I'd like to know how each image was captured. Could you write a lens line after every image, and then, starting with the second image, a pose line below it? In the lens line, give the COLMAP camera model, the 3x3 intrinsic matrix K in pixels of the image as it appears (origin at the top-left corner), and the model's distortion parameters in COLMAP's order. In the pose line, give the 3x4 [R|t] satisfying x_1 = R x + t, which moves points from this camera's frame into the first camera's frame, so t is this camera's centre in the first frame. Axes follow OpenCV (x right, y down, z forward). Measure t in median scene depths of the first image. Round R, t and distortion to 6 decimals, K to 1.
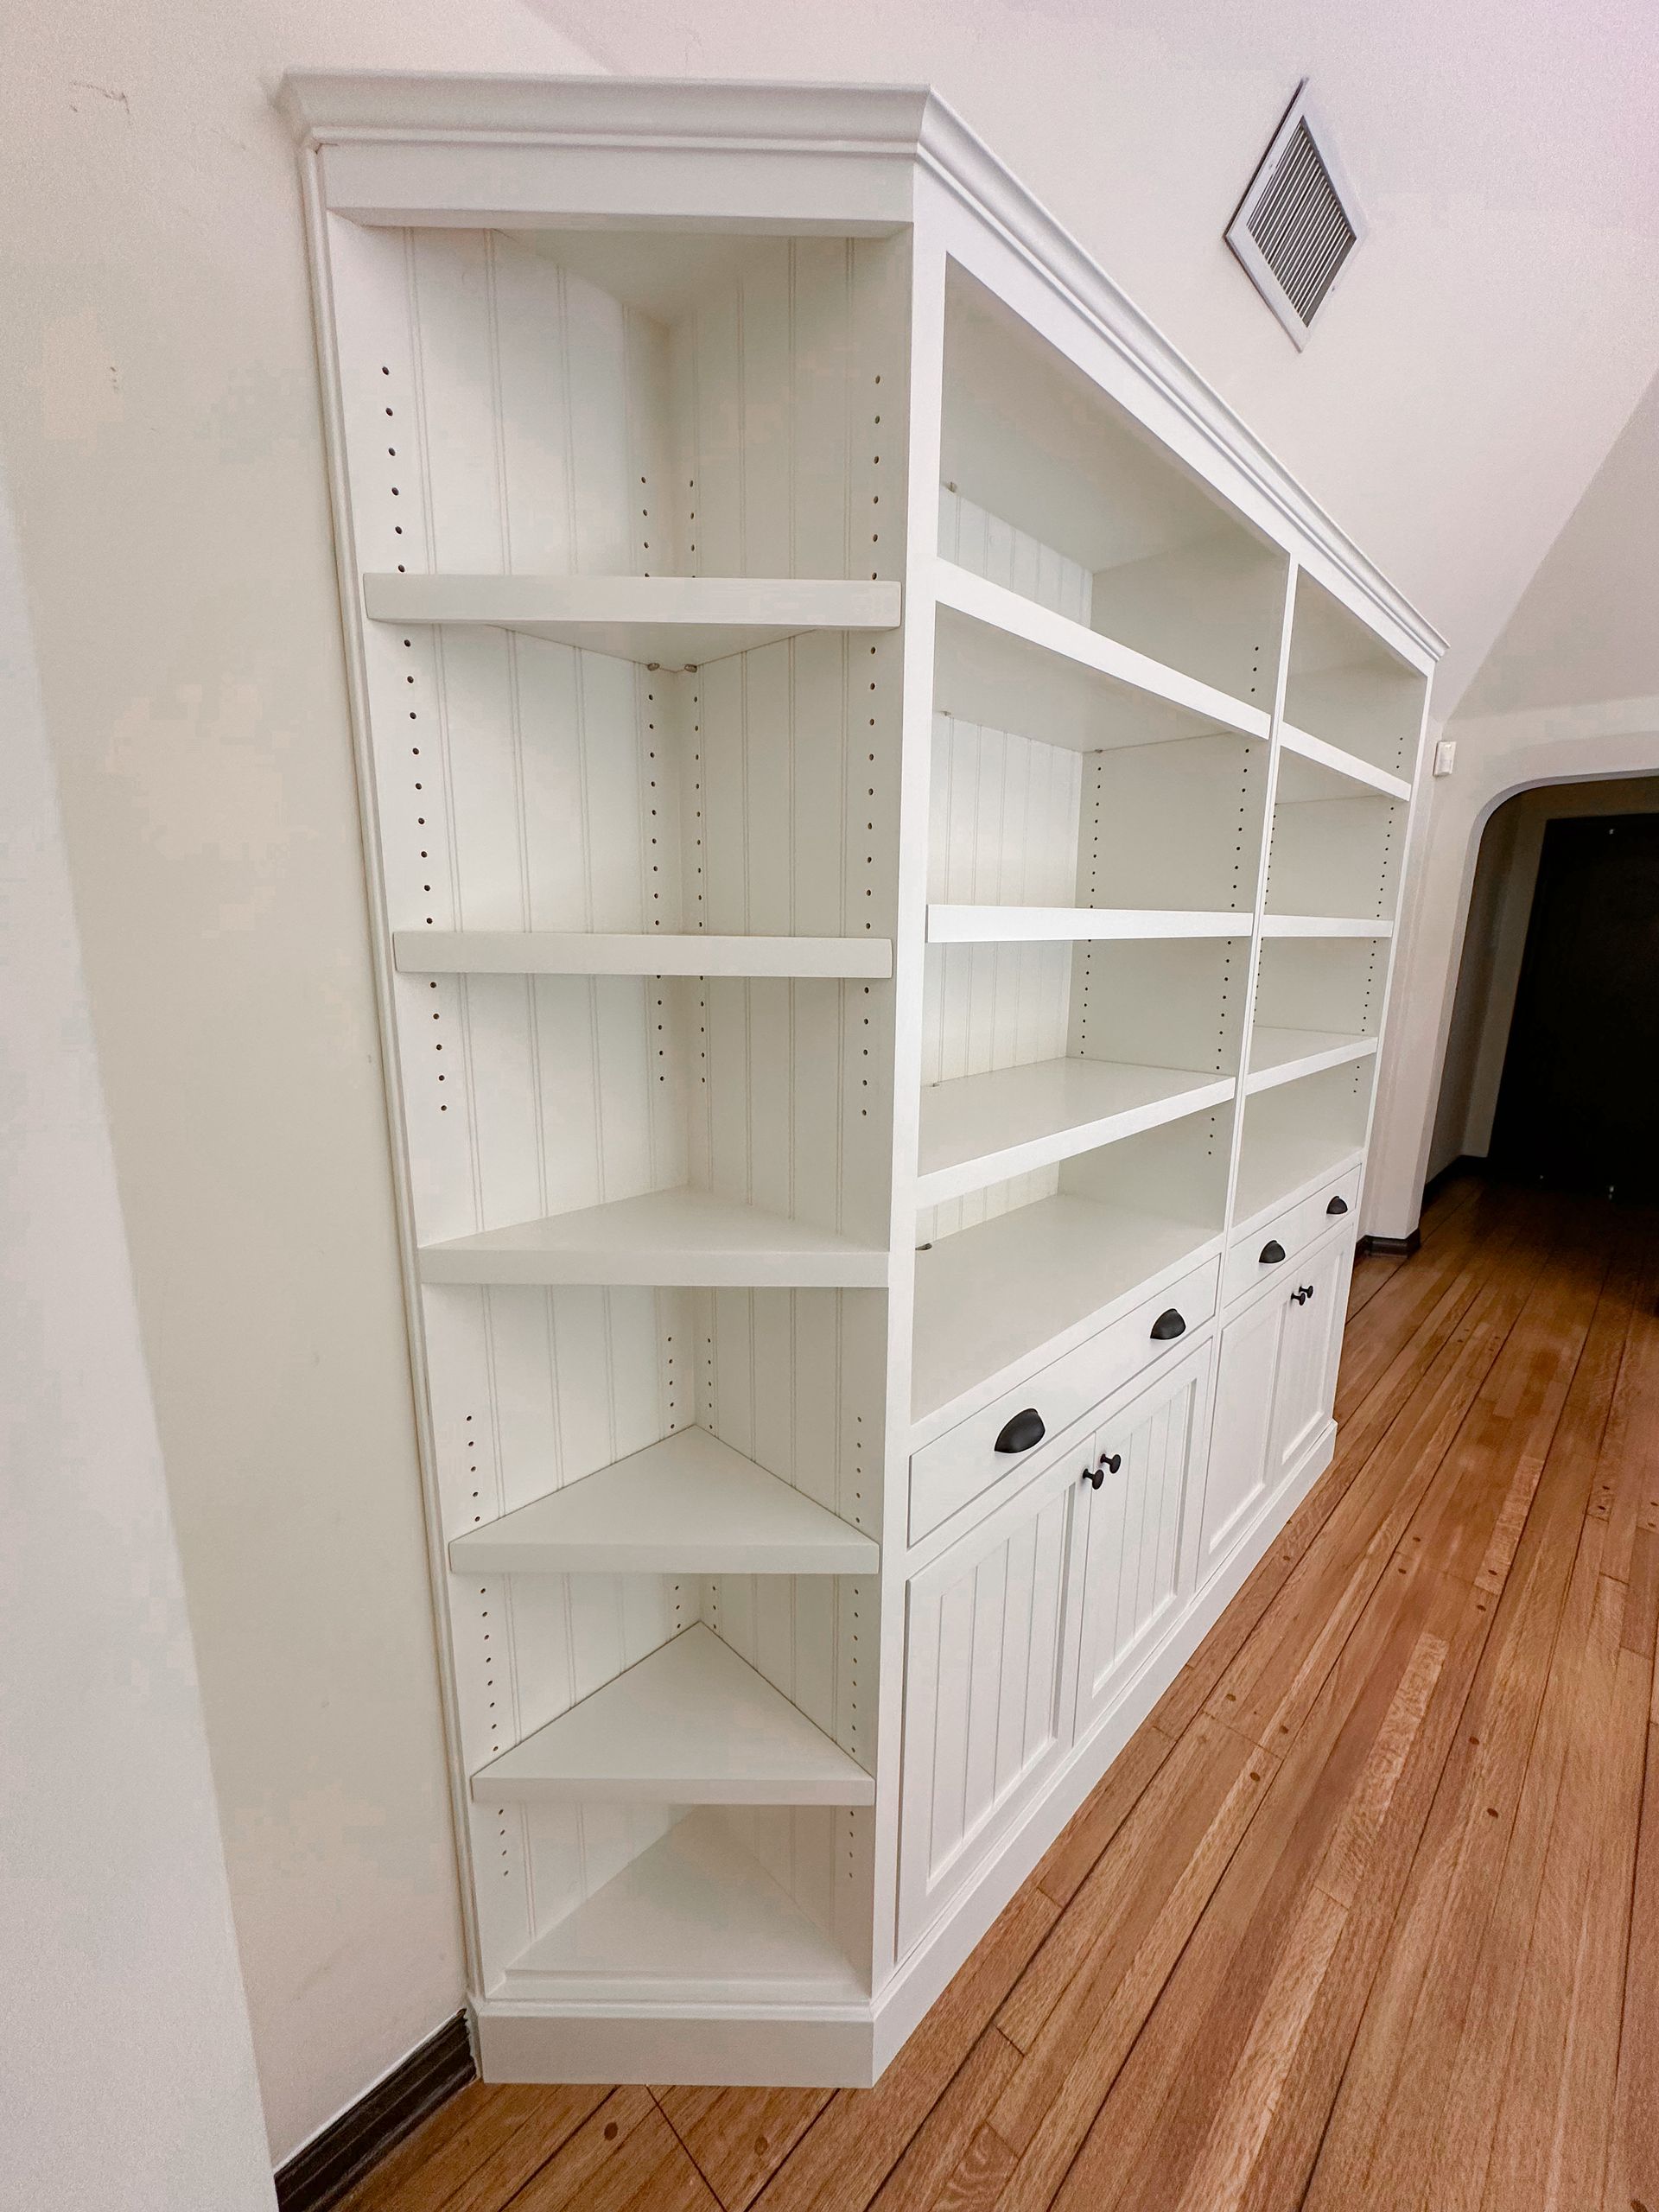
lens RADIAL K [[885.3, 0, 836.2], [0, 885.3, 1102.3], [0, 0, 1]] dist [-0.001523, 0.000033]
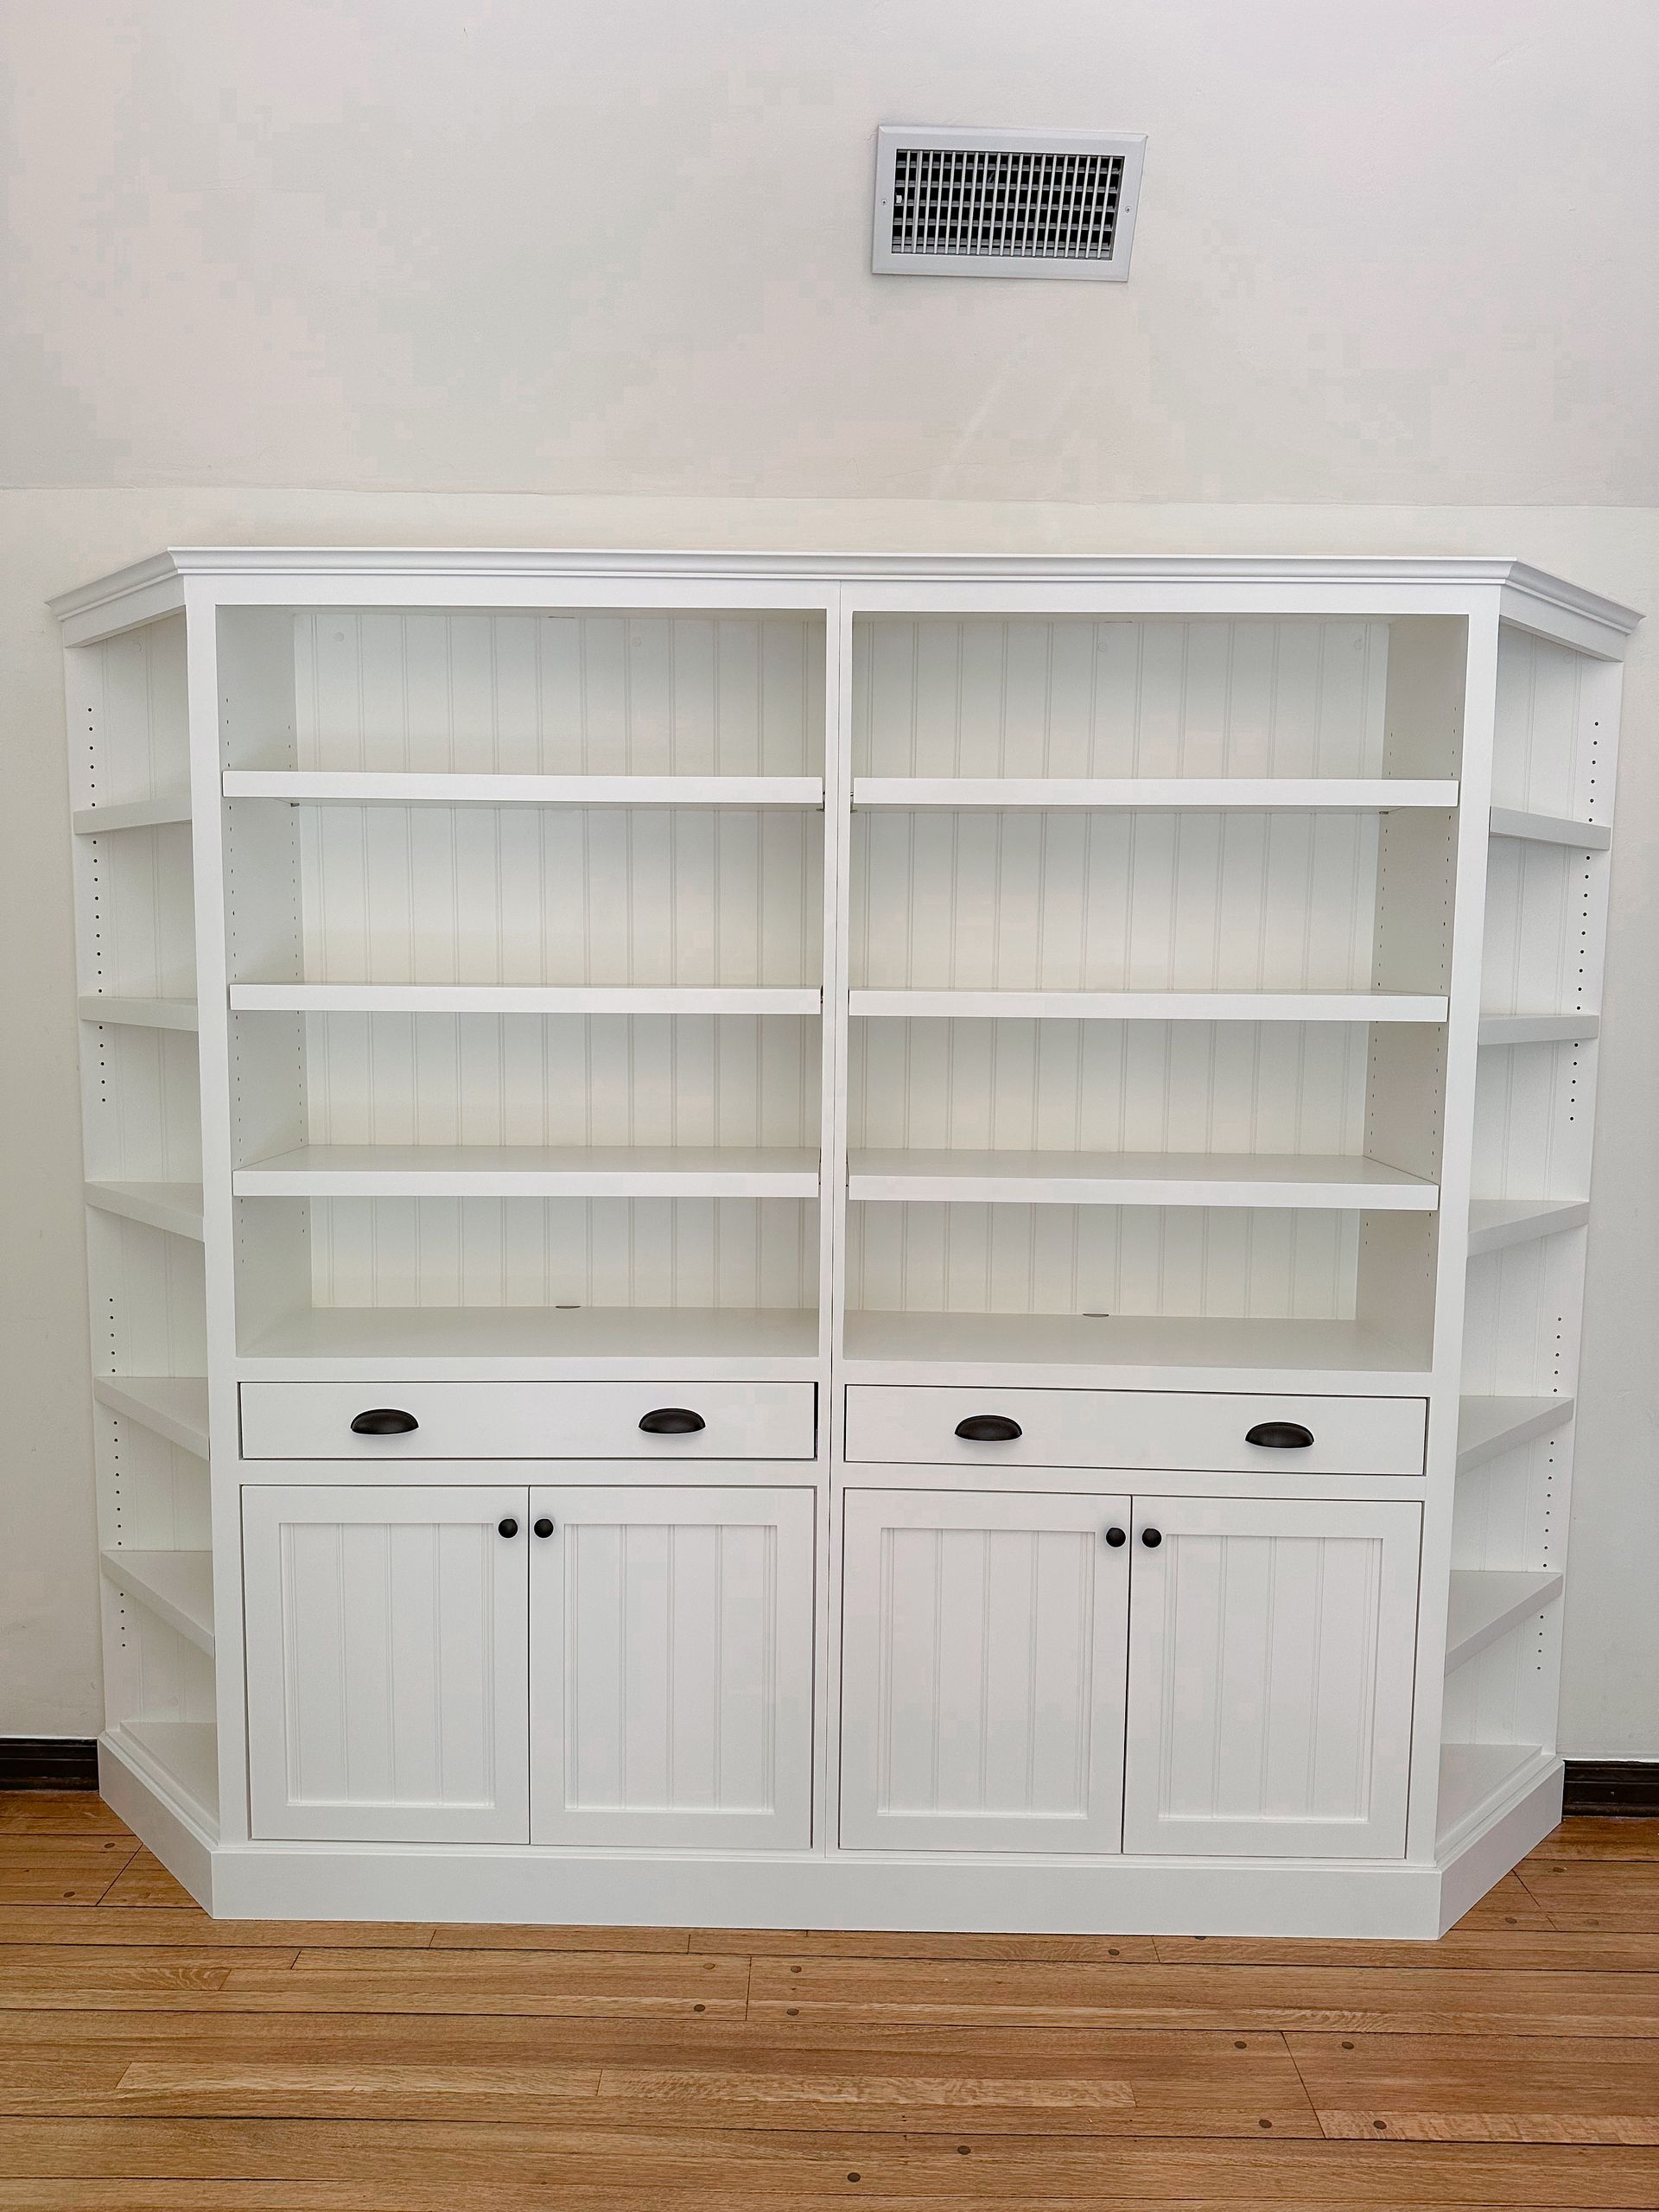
lens RADIAL K [[1574.7, 0, 816.0], [0, 1574.7, 1110.7], [0, 0, 1]] dist [0.004754, -0.007561]
pose [[0.689402, 0.061607, -0.721755, 1.976223], [-0.144386, 0.988070, -0.053575, -0.007848], [0.709843, 0.141147, 0.690072, -0.077970]]
